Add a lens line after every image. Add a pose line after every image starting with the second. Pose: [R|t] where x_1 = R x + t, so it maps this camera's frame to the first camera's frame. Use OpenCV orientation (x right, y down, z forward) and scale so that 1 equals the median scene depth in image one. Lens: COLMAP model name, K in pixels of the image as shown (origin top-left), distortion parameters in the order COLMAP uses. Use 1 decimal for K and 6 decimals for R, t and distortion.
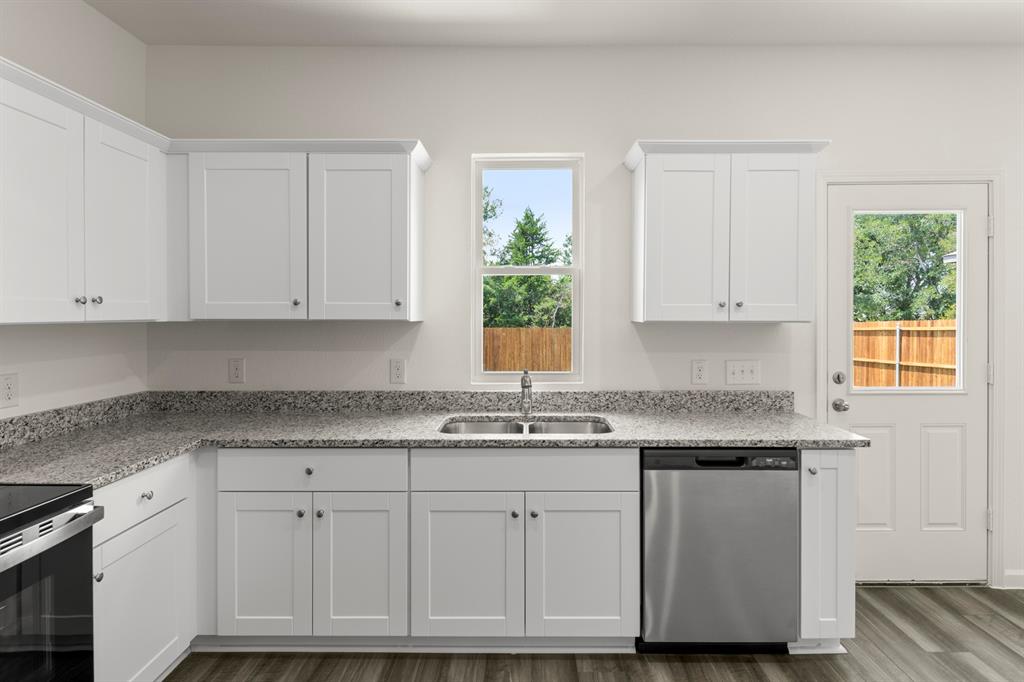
lens RADIAL K [[550.4, 0, 520.0], [0, 550.4, 315.0], [0, 0, 1]] dist [0.011044, -0.003989]
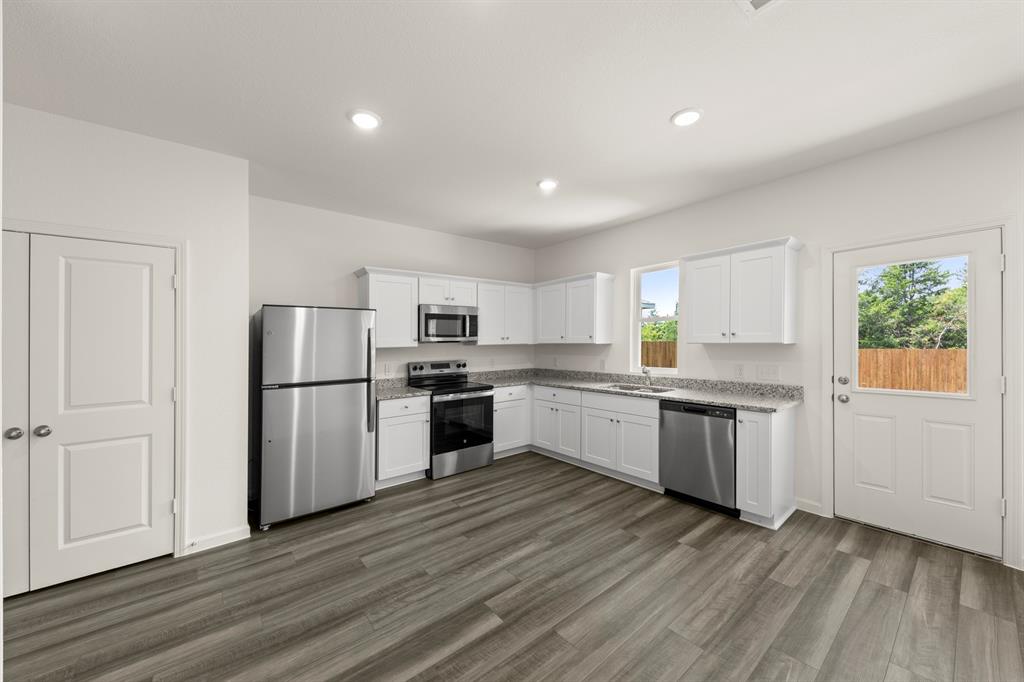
lens RADIAL K [[375.5, 0, 511.5], [0, 375.5, 344.5], [0, 0, 1]] dist [-0.001462, -0.001195]
pose [[0.618675, -0.004205, -0.785635, 0.817332], [0.013388, 0.999897, 0.005191, 0.000999], [0.785533, -0.013729, 0.618668, -0.317508]]
